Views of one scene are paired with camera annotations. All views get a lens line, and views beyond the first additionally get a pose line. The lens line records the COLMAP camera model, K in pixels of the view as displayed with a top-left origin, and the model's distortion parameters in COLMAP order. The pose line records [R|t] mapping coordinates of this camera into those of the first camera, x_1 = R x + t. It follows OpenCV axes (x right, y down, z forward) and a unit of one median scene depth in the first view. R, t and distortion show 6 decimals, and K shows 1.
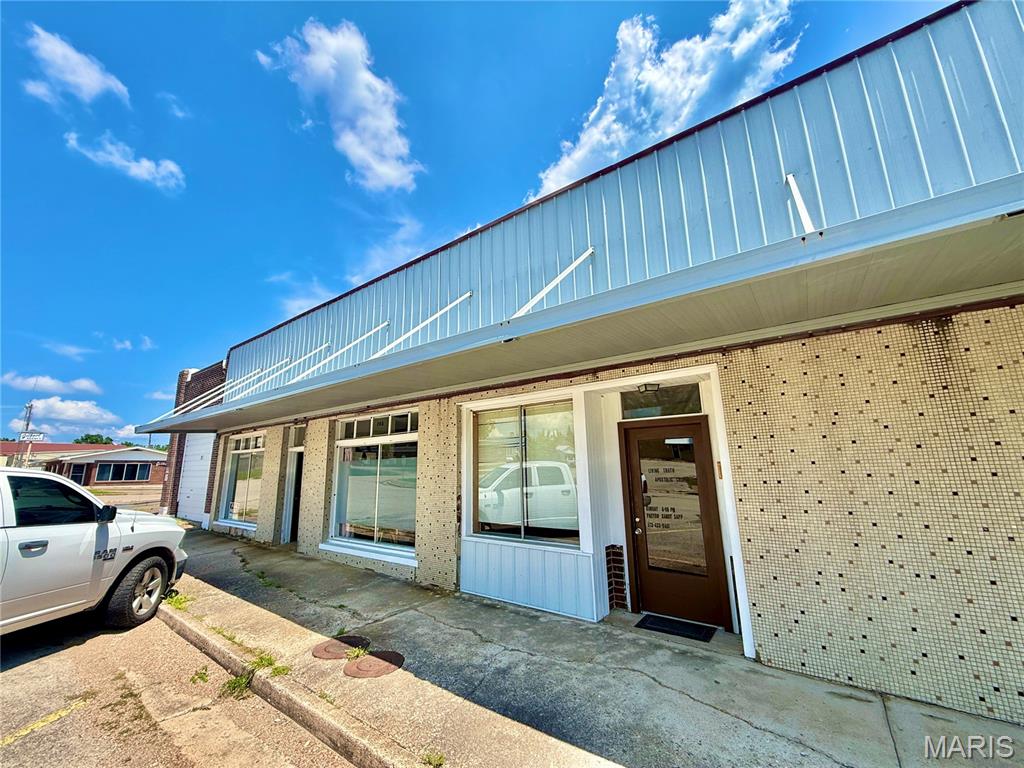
lens RADIAL K [[409.4, 0, 514.2], [0, 409.4, 382.3], [0, 0, 1]] dist [-0.002053, 0.001164]
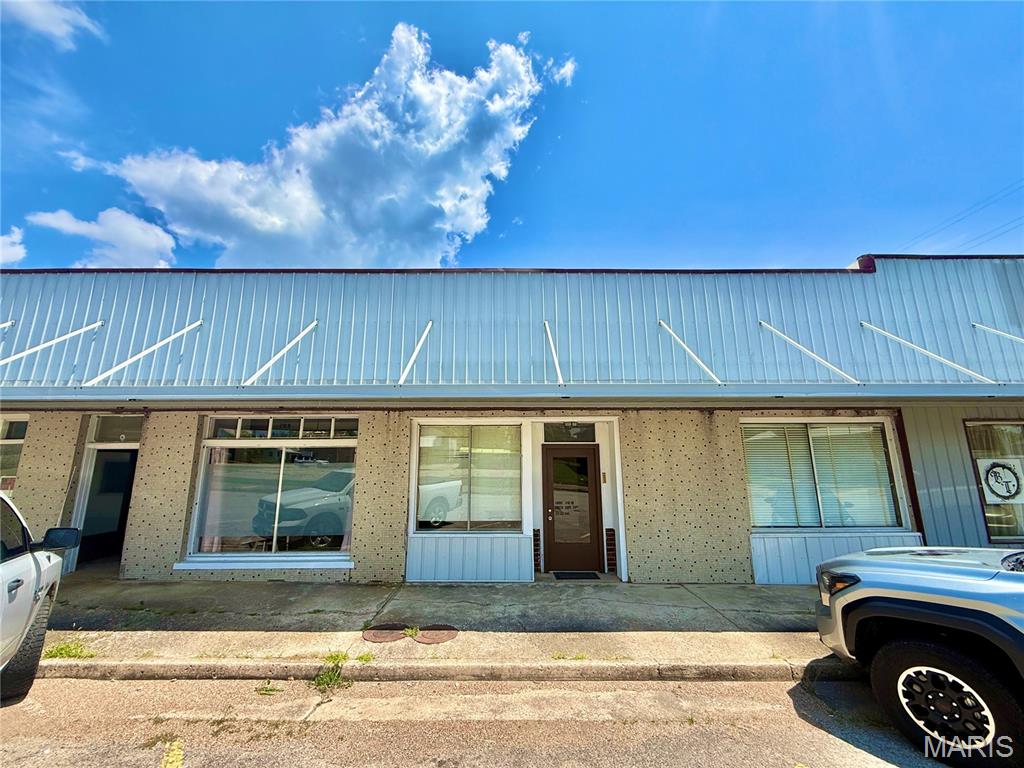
lens RADIAL K [[409.4, 0, 510.3], [0, 409.4, 381.1], [0, 0, 1]] dist [-0.002053, 0.001164]
pose [[0.789557, 0.137132, 0.598159, -0.793809], [-0.137814, 0.989439, -0.044924, -0.045486], [-0.598002, -0.046964, 0.800117, -0.086591]]
